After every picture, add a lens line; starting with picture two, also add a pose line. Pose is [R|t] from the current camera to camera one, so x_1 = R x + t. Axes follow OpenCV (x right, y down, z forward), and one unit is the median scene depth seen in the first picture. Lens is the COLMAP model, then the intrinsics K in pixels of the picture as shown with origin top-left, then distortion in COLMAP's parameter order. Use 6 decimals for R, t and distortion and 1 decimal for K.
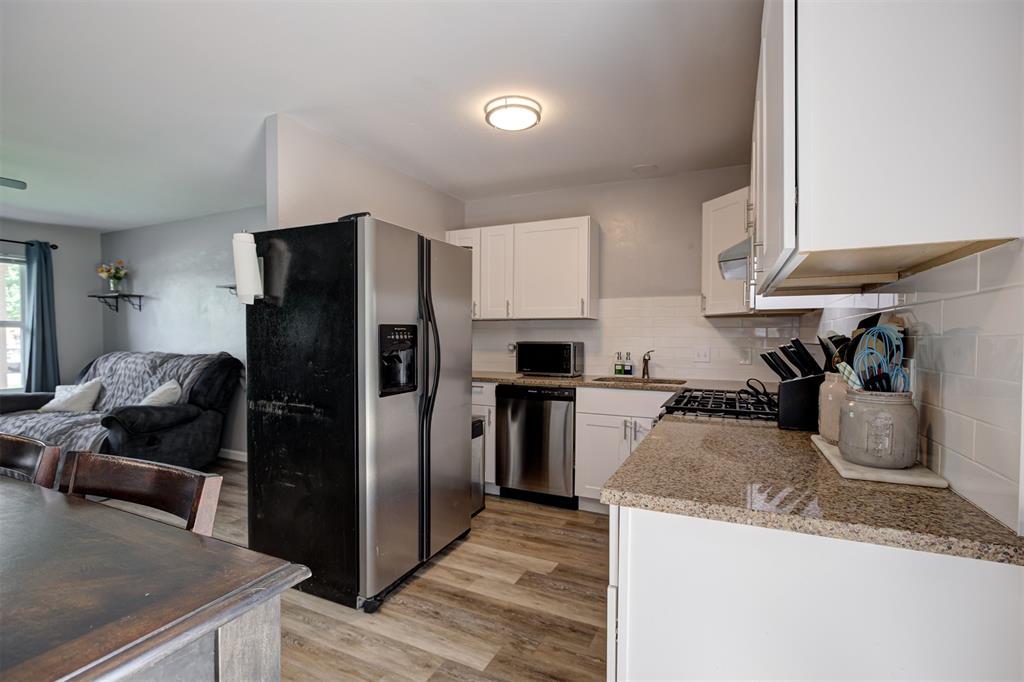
lens RADIAL K [[481.3, 0, 511.5], [0, 481.3, 347.6], [0, 0, 1]] dist [-0.012837, 0.005296]
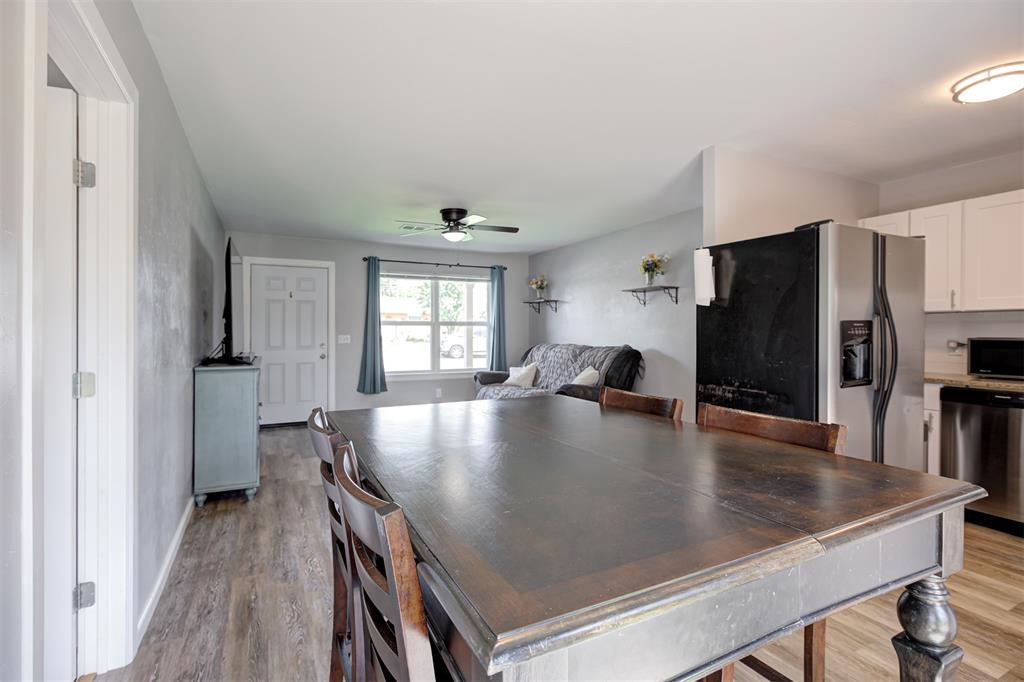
lens RADIAL K [[481.3, 0, 504.4], [0, 481.3, 332.1], [0, 0, 1]] dist [-0.012837, 0.005296]
pose [[0.790682, -0.000713, -0.612226, -0.136230], [-0.013455, 0.999738, -0.018542, 0.004774], [0.612079, 0.022899, 0.790465, -0.198403]]
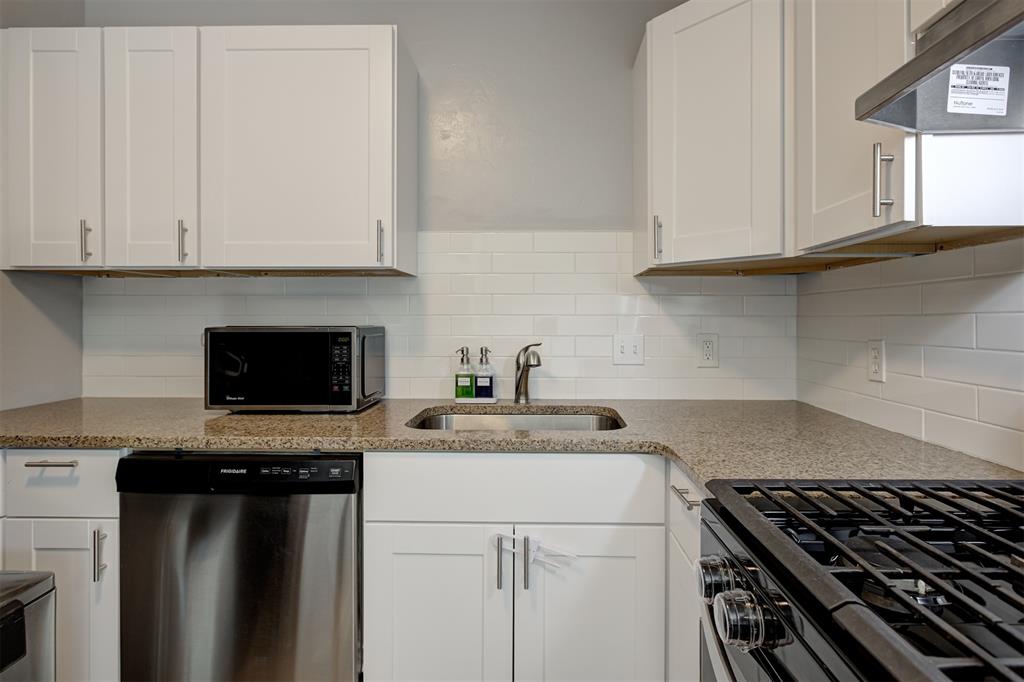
lens RADIAL K [[509.2, 0, 531.2], [0, 509.2, 320.8], [0, 0, 1]] dist [-0.005245, -0.000094]
pose [[0.911352, -0.005954, 0.411585, 0.090830], [0.011990, 0.999855, -0.012086, -0.010744], [-0.411454, 0.015950, 0.911291, 0.585110]]
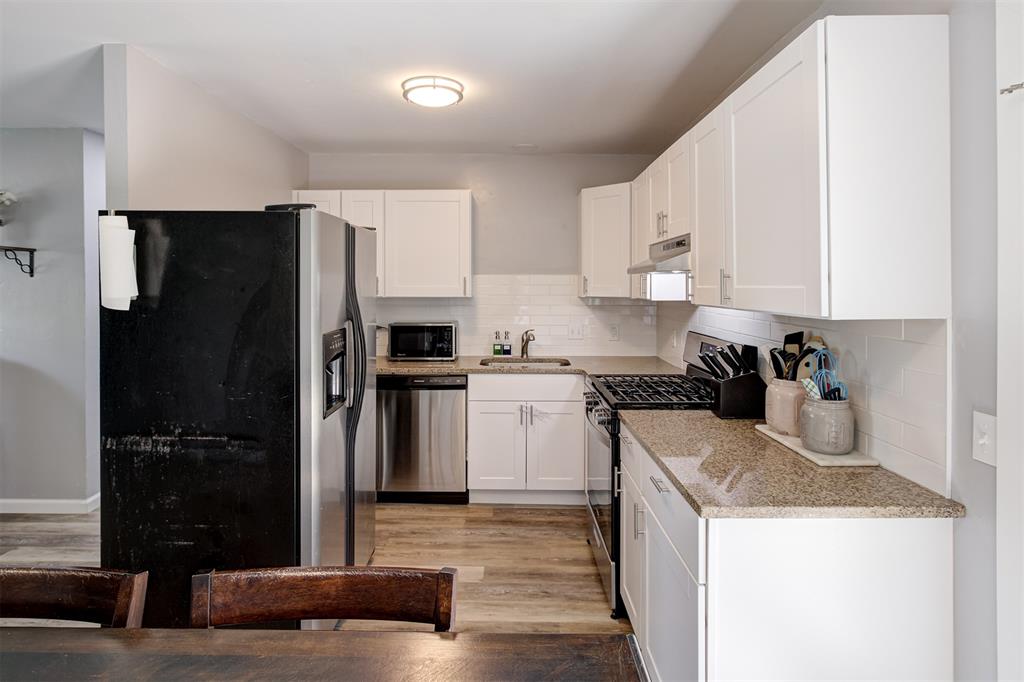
lens RADIAL K [[551.8, 0, 509.6], [0, 551.8, 288.2], [0, 0, 1]] dist [-0.013642, 0.003129]
pose [[0.903830, -0.006656, 0.427841, -0.250756], [0.011095, 0.999907, -0.007882, -0.075576], [-0.427749, 0.011870, 0.903820, -0.015484]]
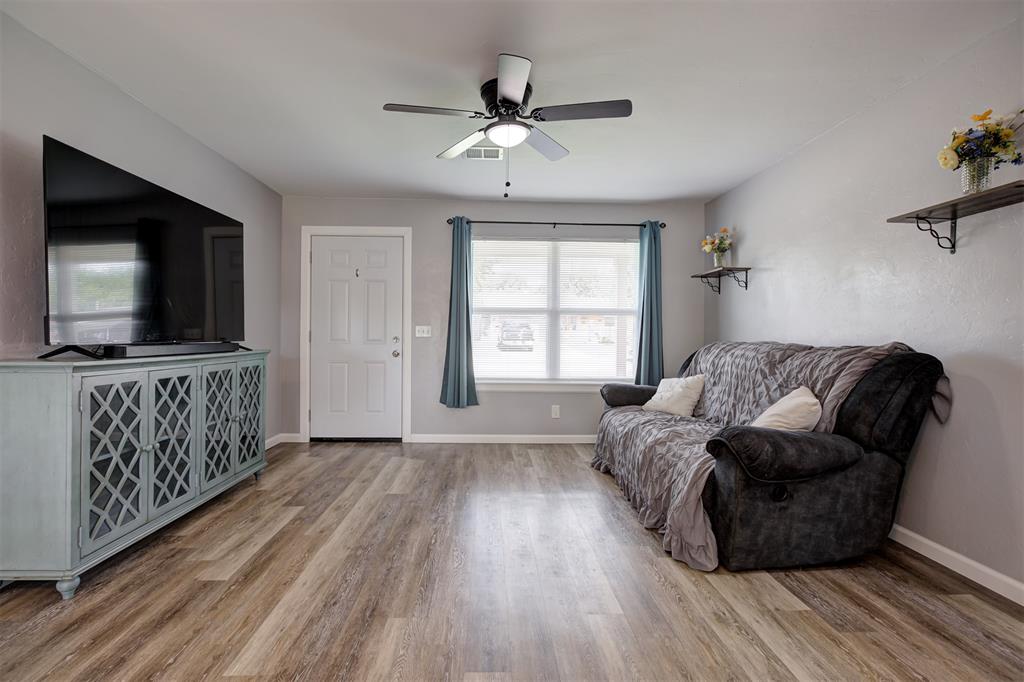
lens RADIAL K [[481.3, 0, 504.9], [0, 481.3, 338.8], [0, 0, 1]] dist [-0.012837, 0.005296]
pose [[0.466359, 0.012465, -0.884508, -0.450413], [-0.029160, 0.999574, -0.001288, 0.023741], [0.884115, 0.026393, 0.466523, 0.494563]]
